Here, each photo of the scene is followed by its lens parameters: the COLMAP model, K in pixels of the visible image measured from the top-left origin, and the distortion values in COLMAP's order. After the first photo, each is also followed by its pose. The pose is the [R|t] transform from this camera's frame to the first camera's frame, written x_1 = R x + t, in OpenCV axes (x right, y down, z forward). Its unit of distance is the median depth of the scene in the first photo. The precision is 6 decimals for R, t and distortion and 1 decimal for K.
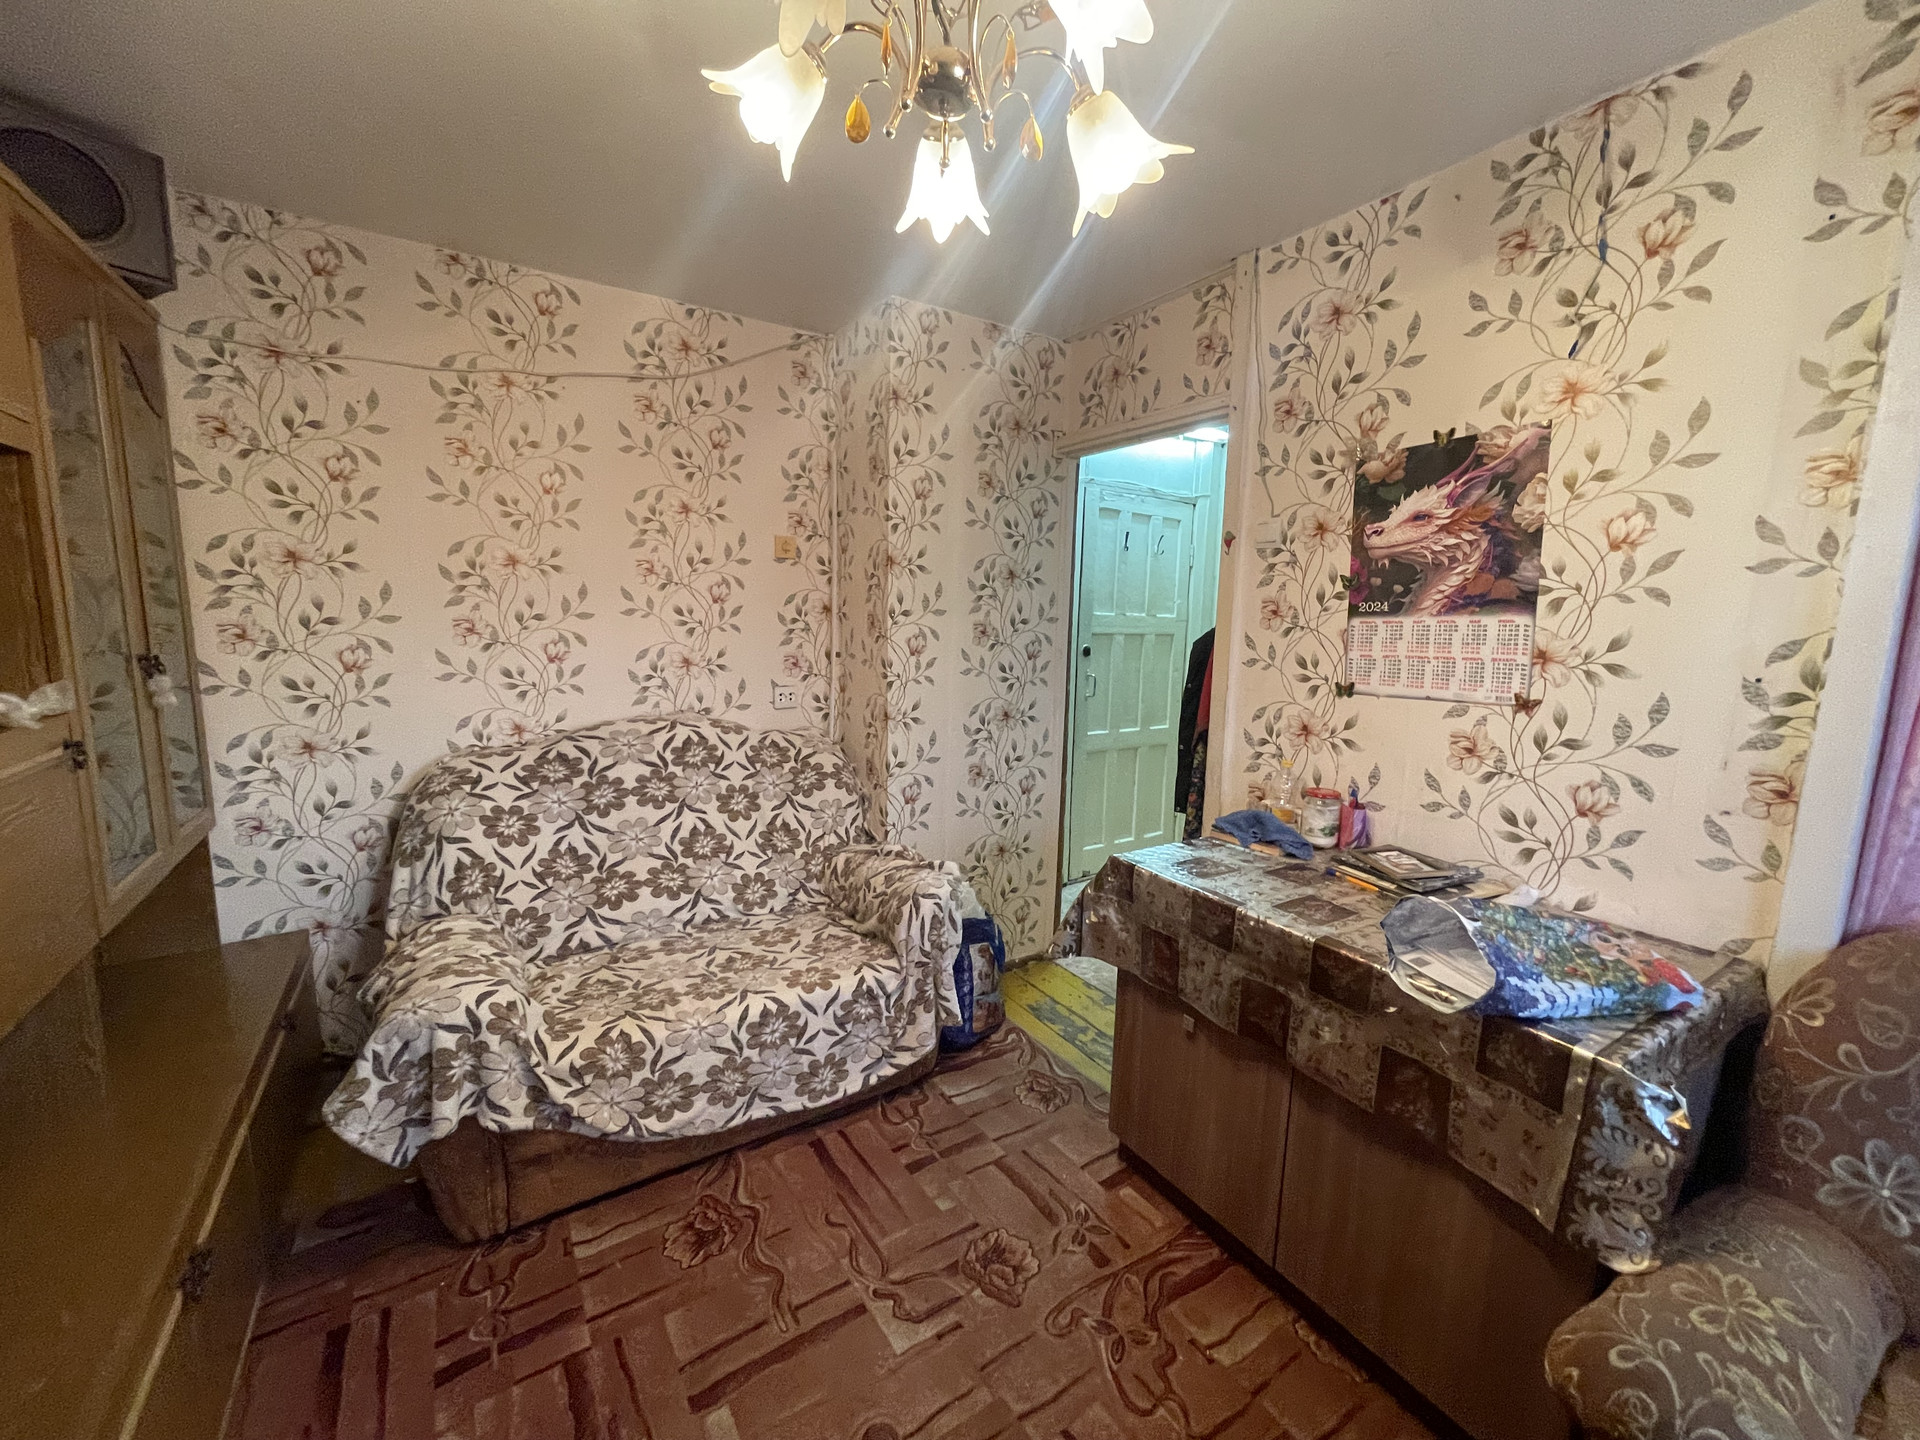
lens RADIAL K [[771.8, 0, 957.2], [0, 771.8, 717.5], [0, 0, 1]] dist [-0.004284, -0.000079]
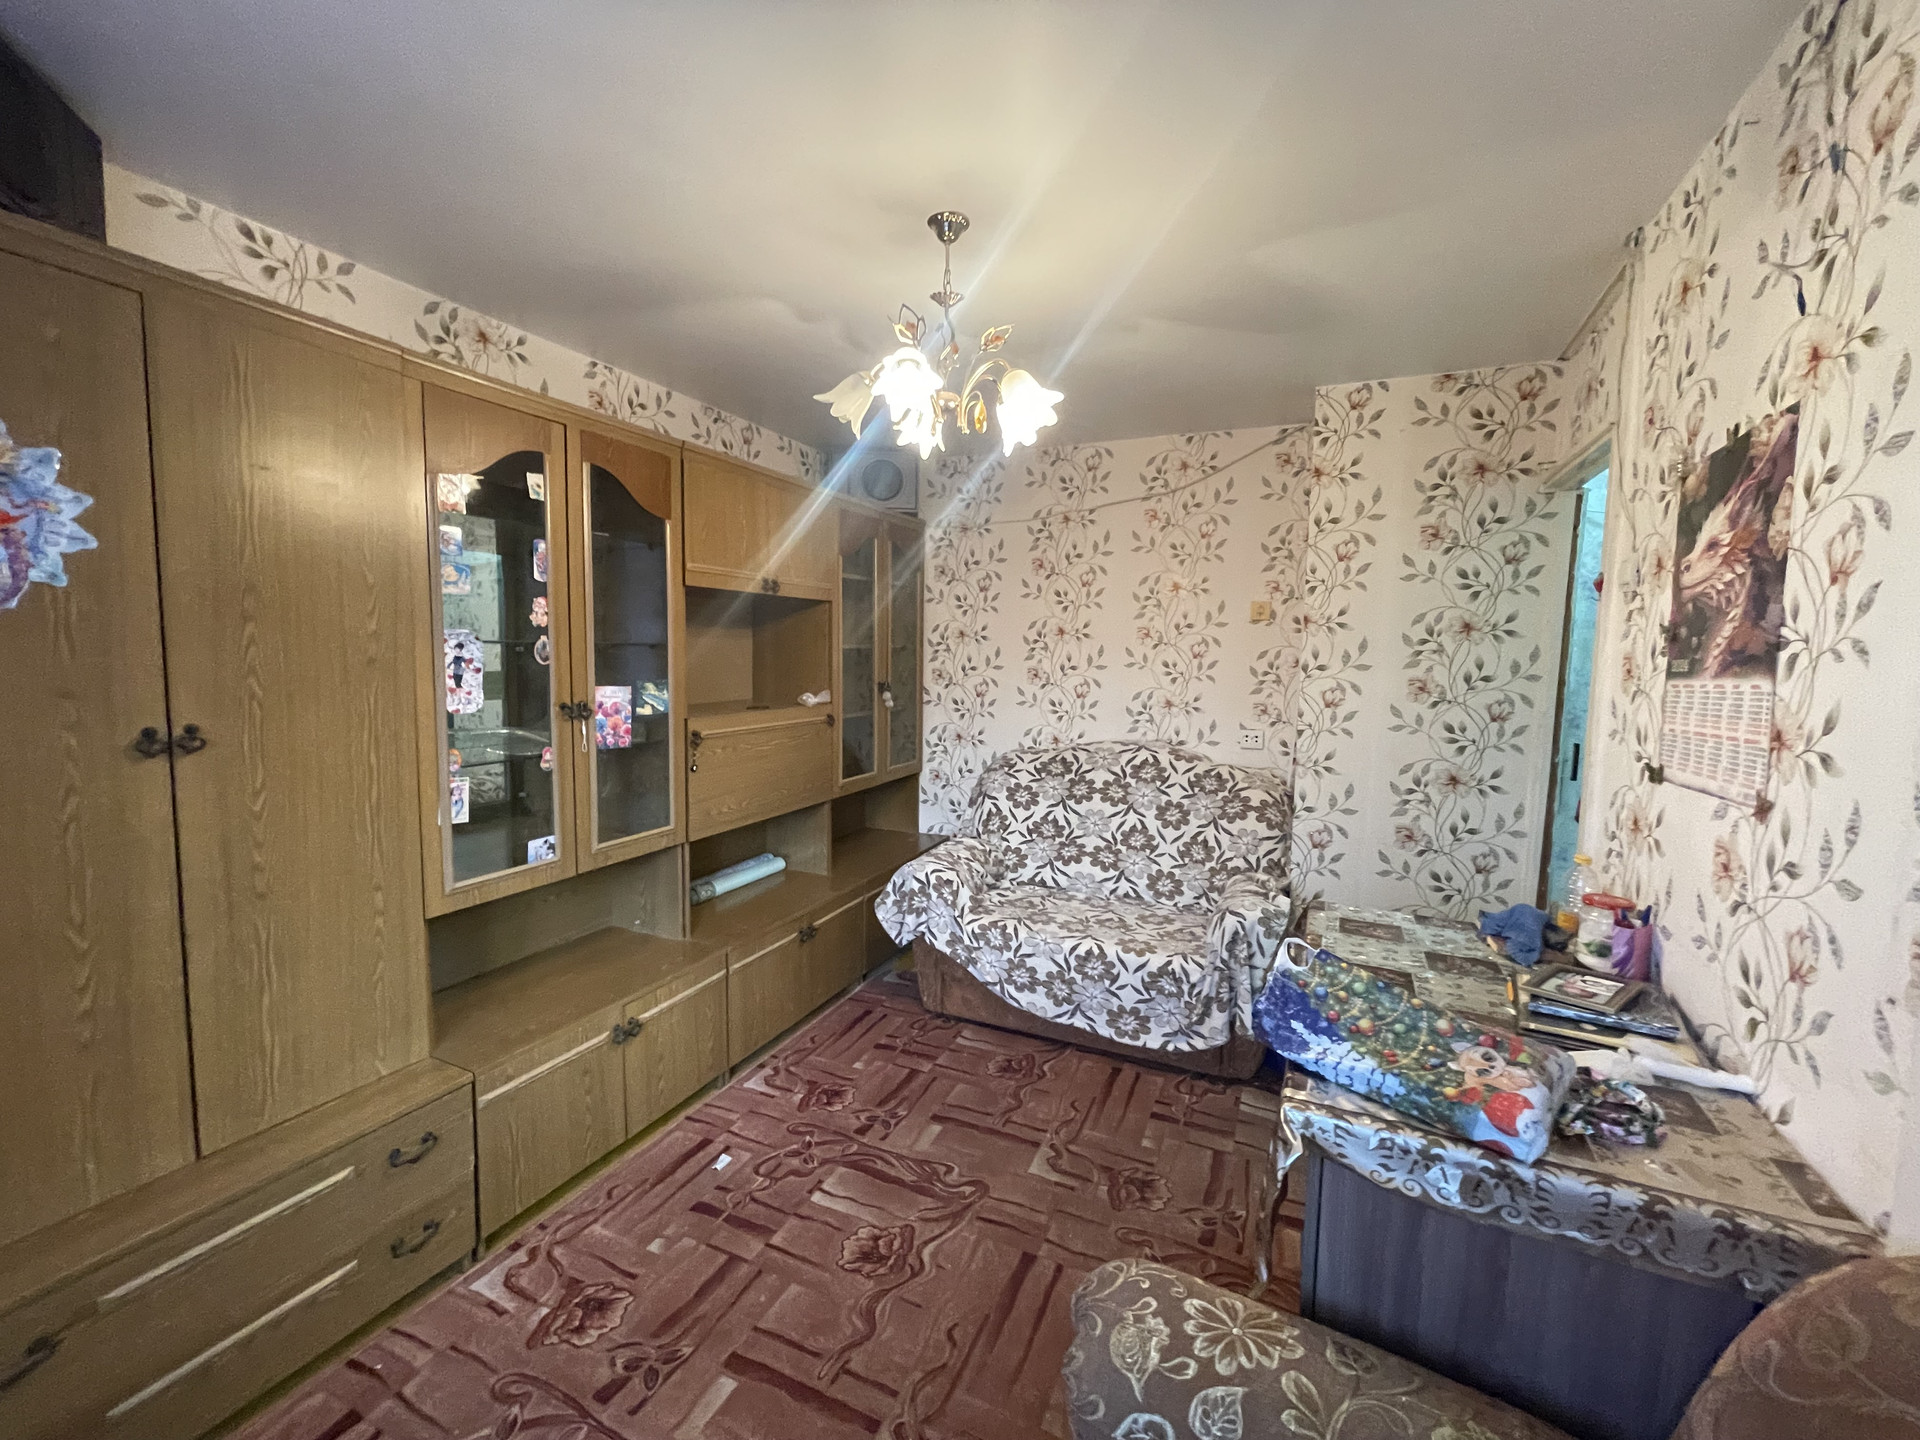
lens RADIAL K [[772.8, 0, 959.7], [0, 772.8, 717.3], [0, 0, 1]] dist [0.000570, 0.000132]
pose [[0.532644, 0.065820, -0.843776, 0.814398], [-0.123697, 0.992320, -0.000678, -0.006493], [0.837251, 0.104734, 0.536695, 0.013904]]
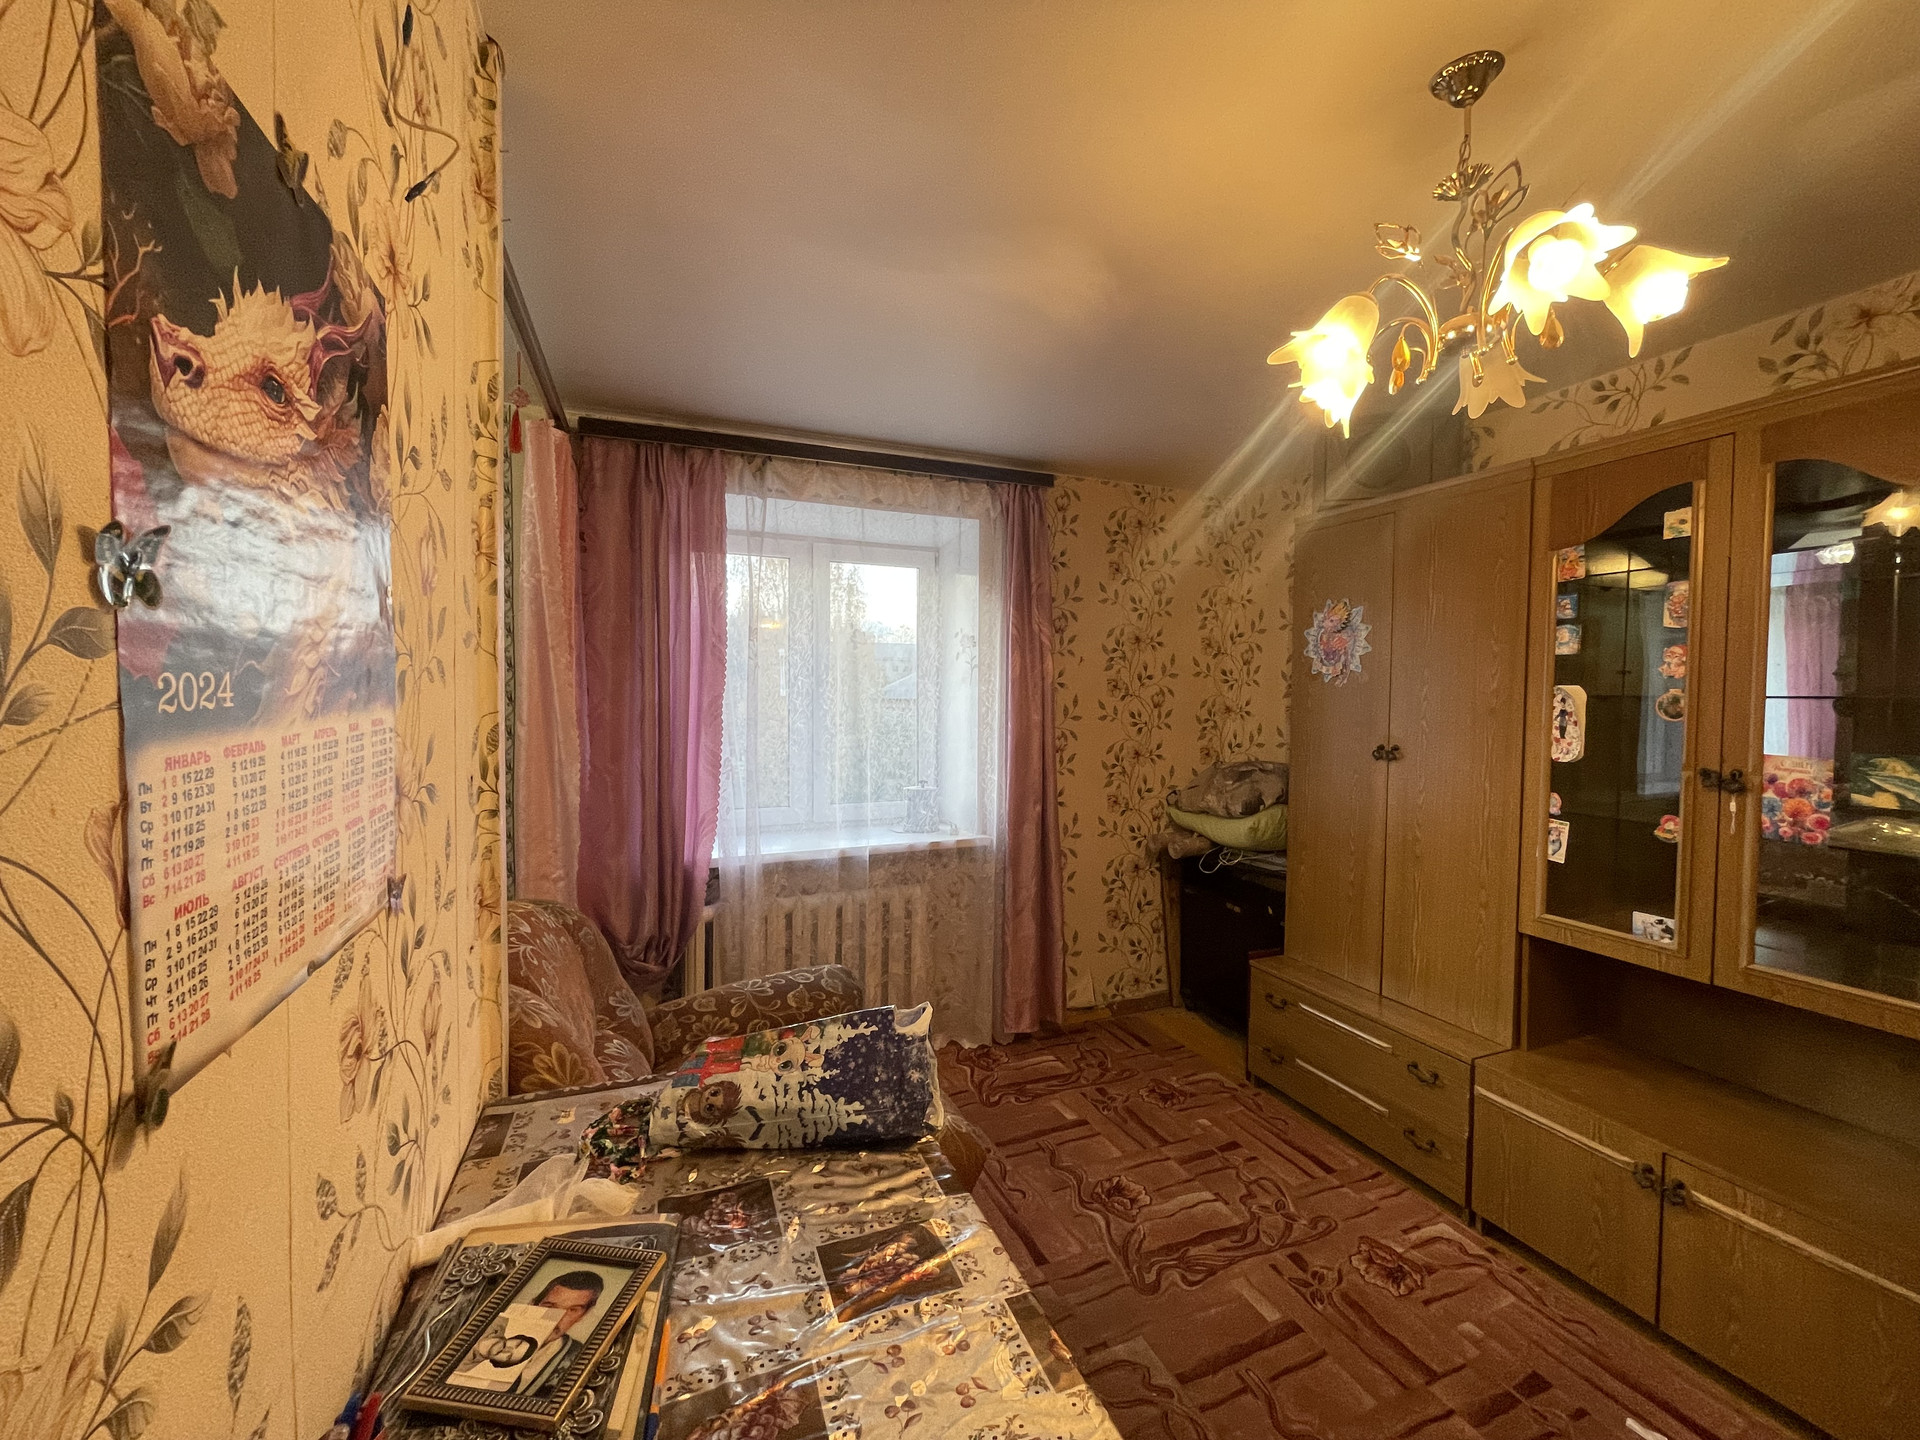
lens RADIAL K [[767.9, 0, 960.0], [0, 767.9, 720.0], [0, 0, 1]] dist [0.014454, -0.000009]
pose [[-0.983201, -0.031232, 0.179837, 0.274710], [0.000156, 0.985109, 0.171933, -0.176779], [-0.182529, 0.169073, -0.968554, 1.200234]]
